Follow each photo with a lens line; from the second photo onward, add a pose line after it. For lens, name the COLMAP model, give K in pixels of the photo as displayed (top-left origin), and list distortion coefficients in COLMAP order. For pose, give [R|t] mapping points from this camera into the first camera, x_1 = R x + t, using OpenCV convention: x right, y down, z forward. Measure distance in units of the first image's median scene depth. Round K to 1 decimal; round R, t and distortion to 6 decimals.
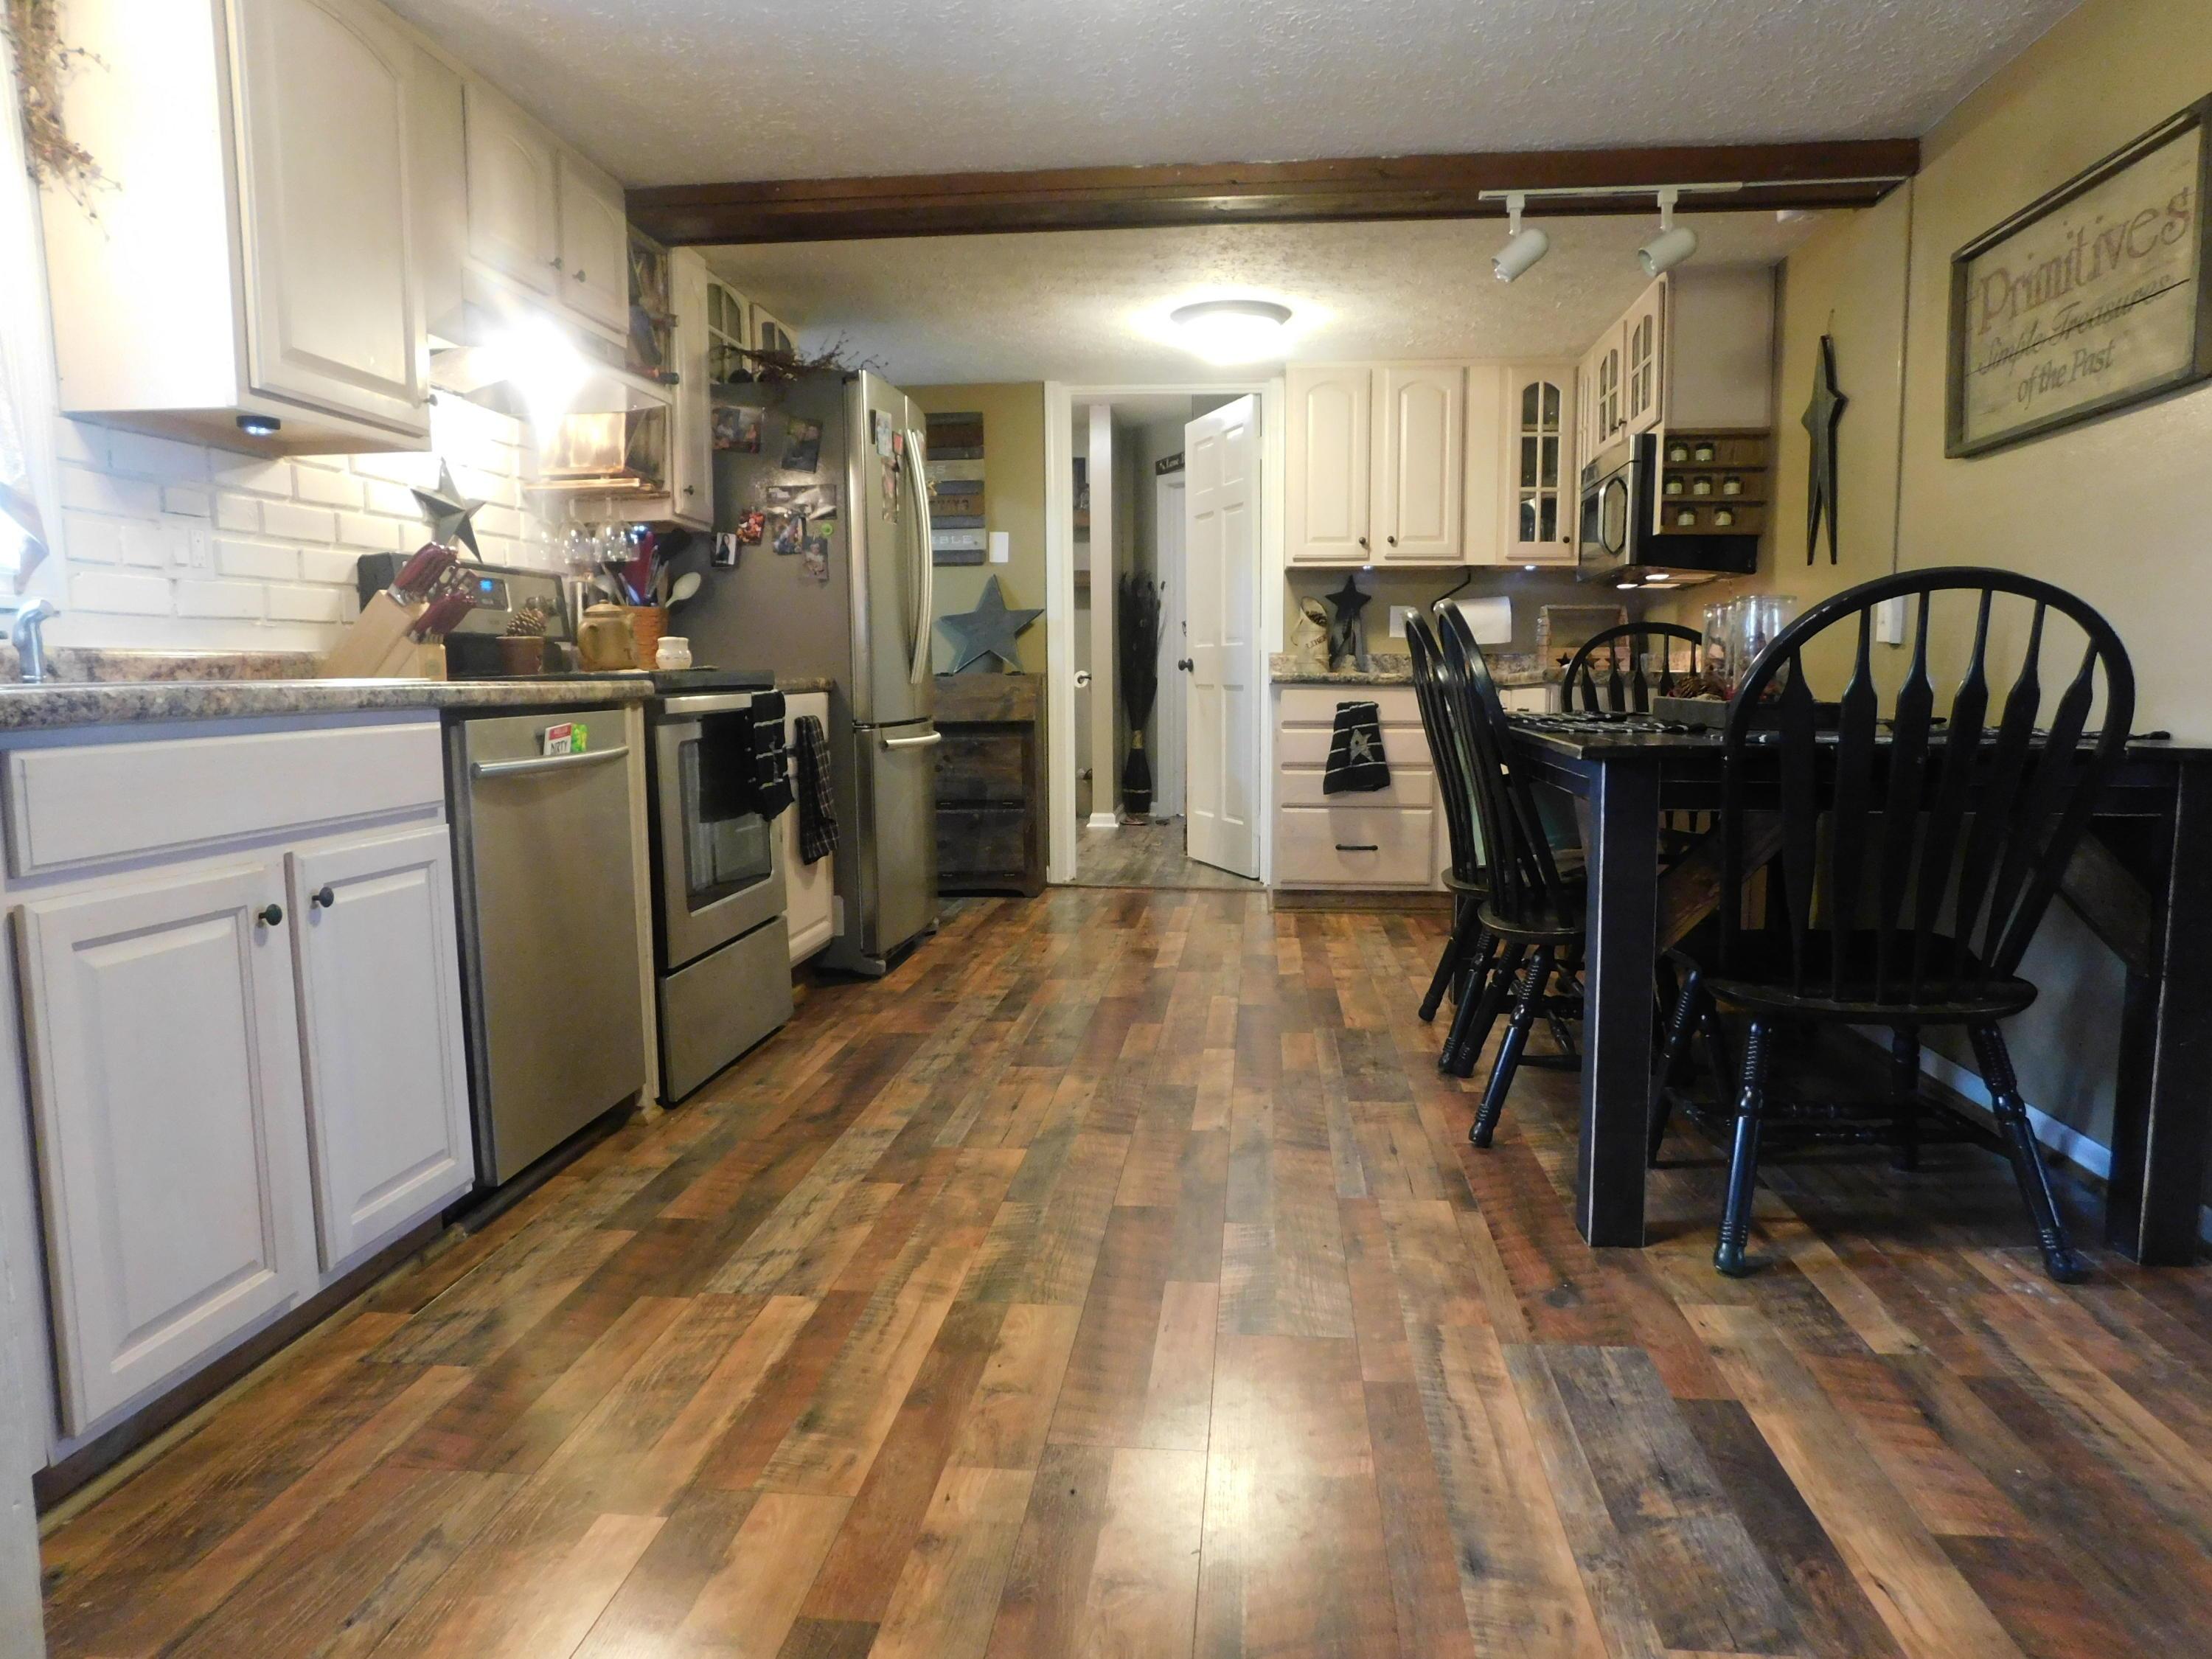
lens RADIAL K [[1479.0, 0, 1113.8], [0, 1479.0, 861.1], [0, 0, 1]] dist [-0.070026, 0.059447]
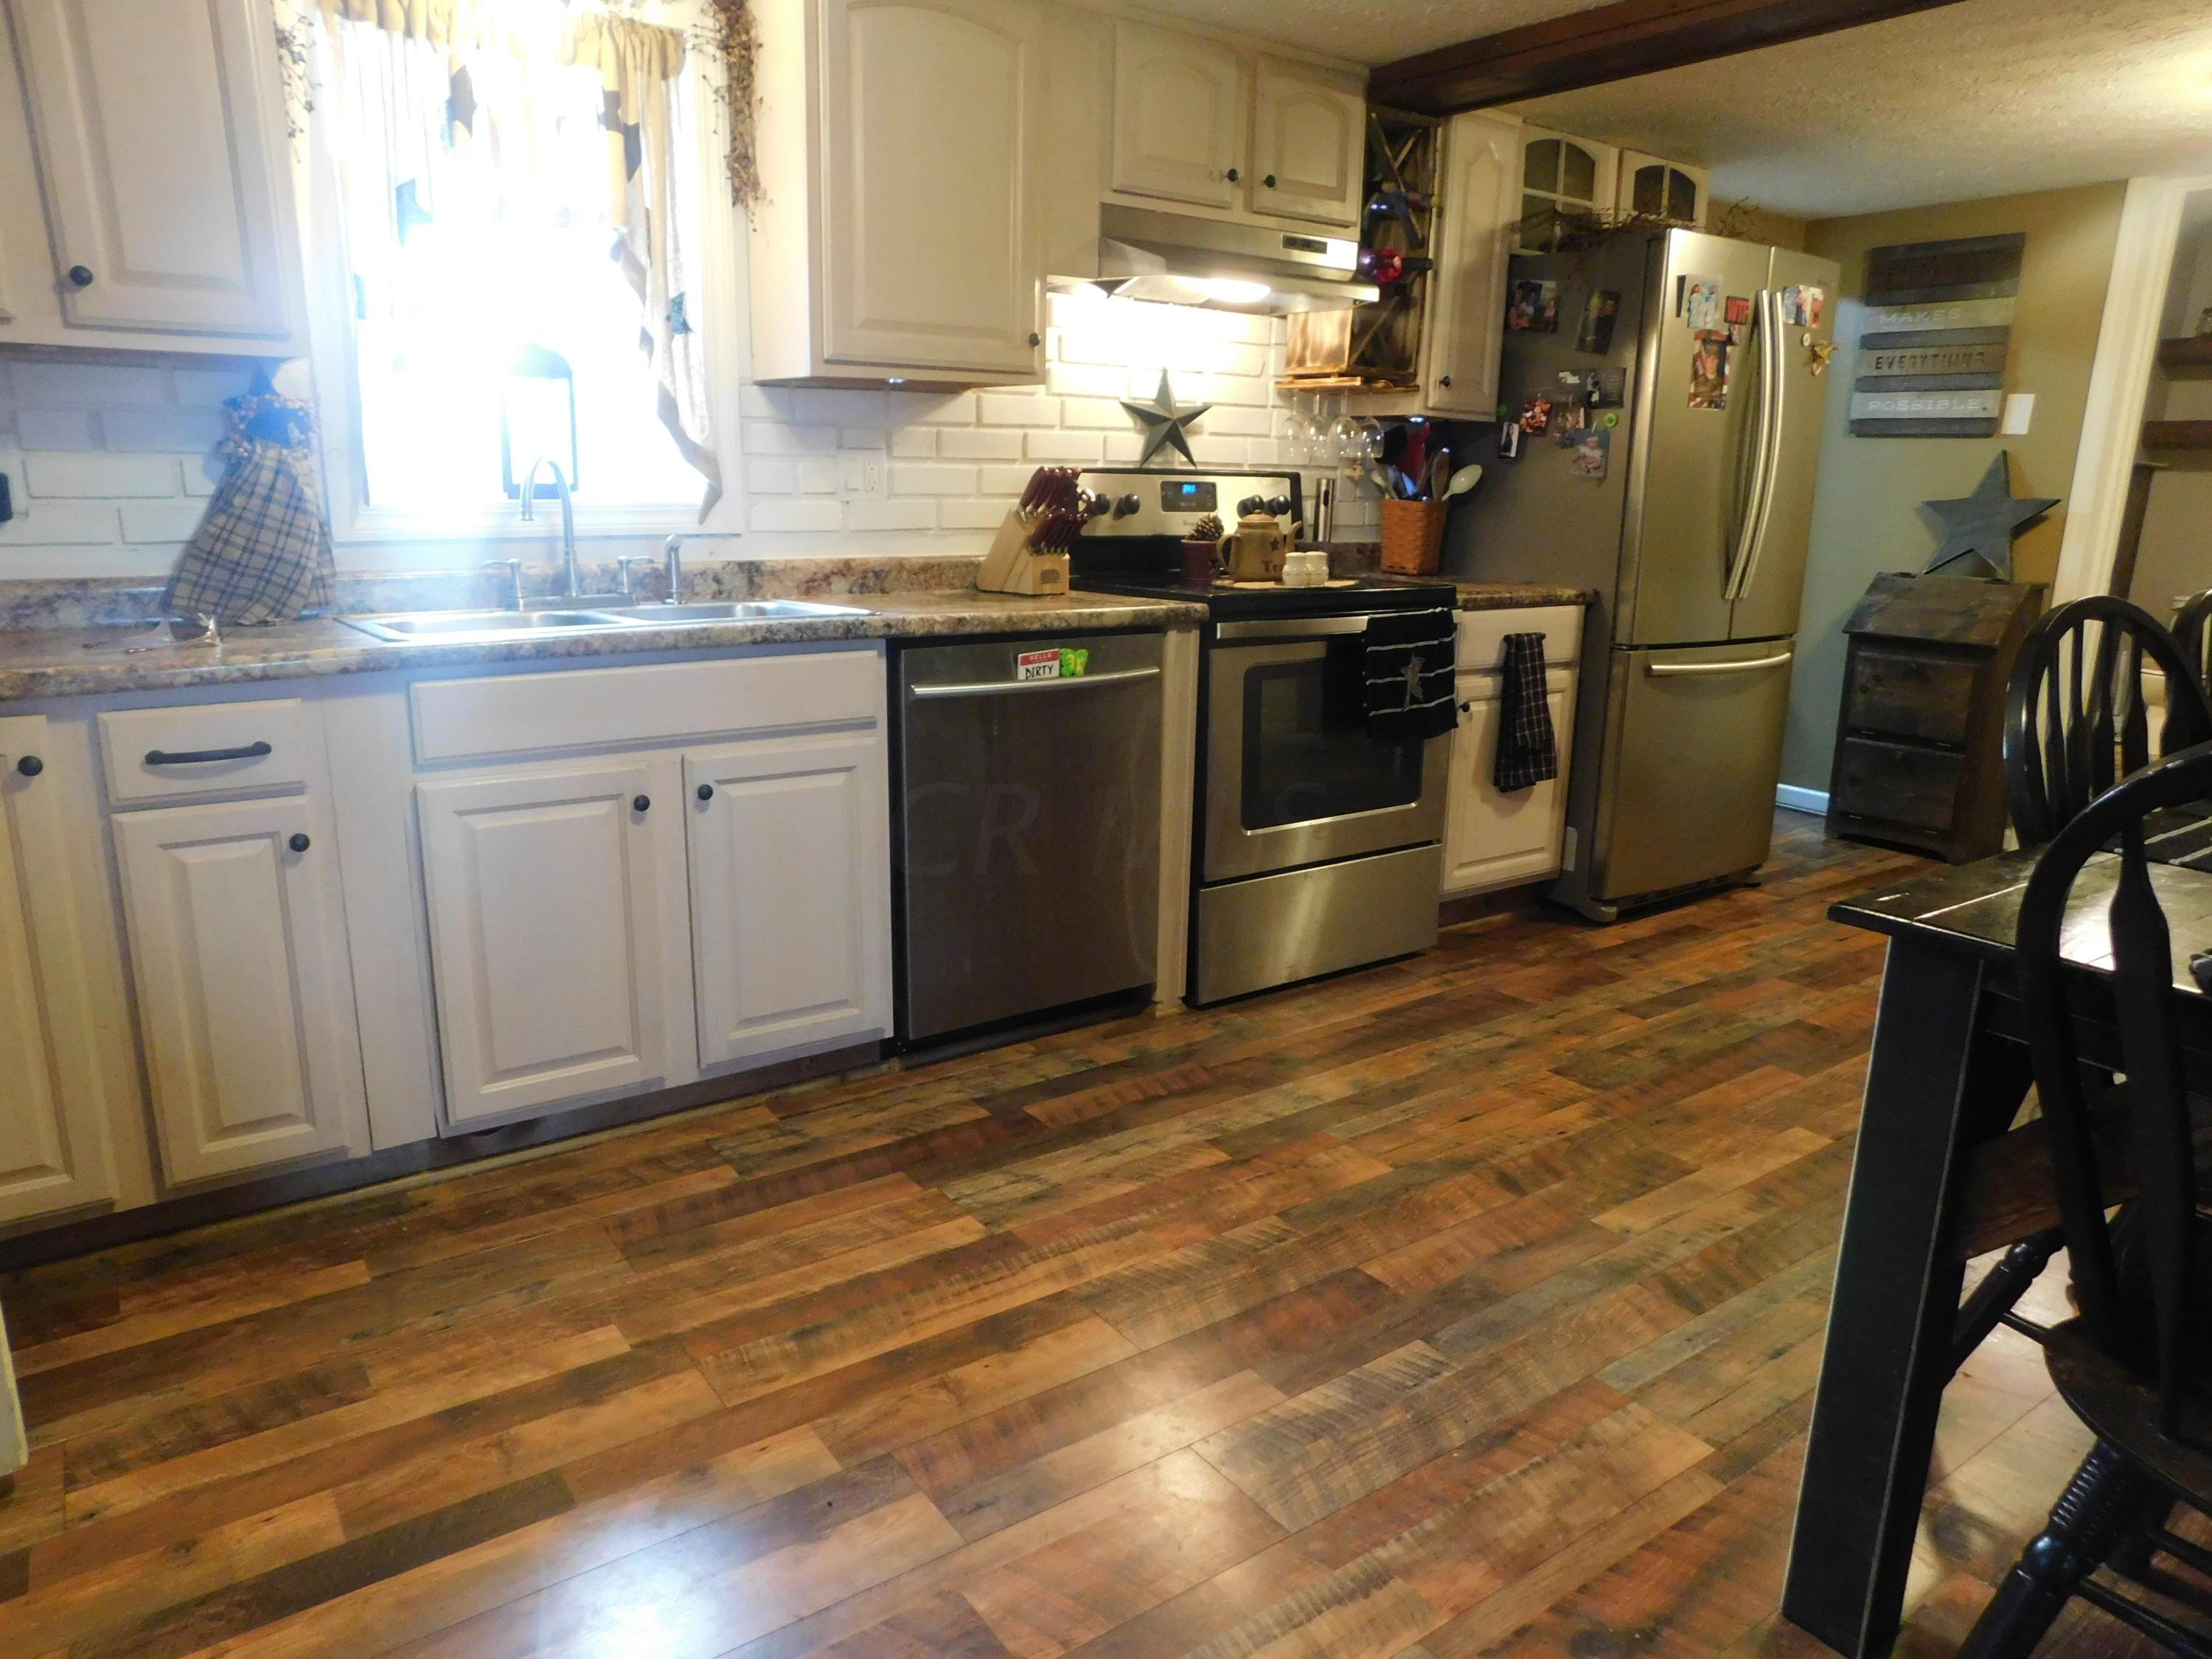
lens RADIAL K [[1479.0, 0, 1128.1], [0, 1479.0, 863.7], [0, 0, 1]] dist [-0.070026, 0.059447]
pose [[0.658350, 0.221709, -0.719319, 0.466361], [-0.123859, 0.974519, 0.187006, -0.144996], [0.742451, -0.034021, 0.669036, 0.290778]]
